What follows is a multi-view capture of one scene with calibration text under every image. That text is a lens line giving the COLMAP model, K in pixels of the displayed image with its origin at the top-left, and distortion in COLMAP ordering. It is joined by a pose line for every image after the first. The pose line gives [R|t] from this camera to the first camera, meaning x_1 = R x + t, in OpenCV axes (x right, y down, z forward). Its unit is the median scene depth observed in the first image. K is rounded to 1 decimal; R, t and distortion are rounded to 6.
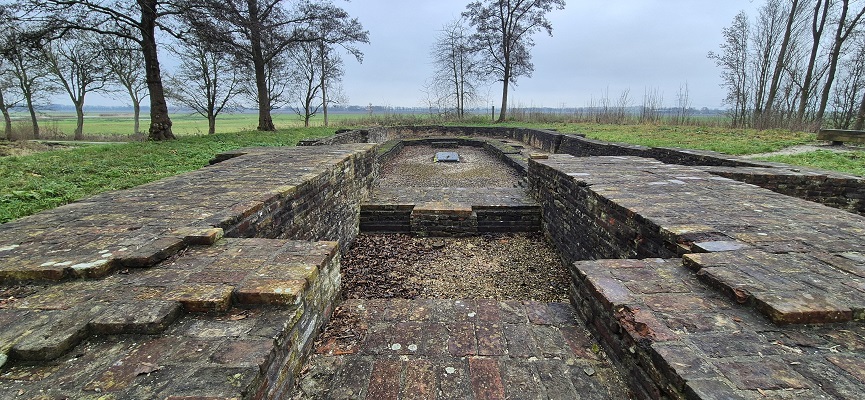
lens RADIAL K [[360.0, 0, 432.5], [0, 360.0, 200.0], [0, 0, 1]] dist [-0.012928, 0.000126]
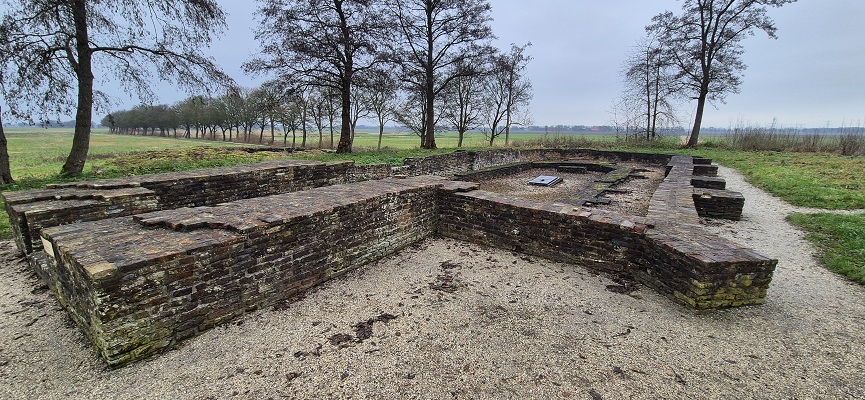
lens RADIAL K [[360.0, 0, 432.5], [0, 360.0, 200.0], [0, 0, 1]] dist [-0.012928, 0.000126]
pose [[0.810451, 0.112170, -0.574967, 0.199181], [-0.140906, 0.990008, -0.005476, -0.007377], [0.568607, 0.085454, 0.818158, -0.006086]]
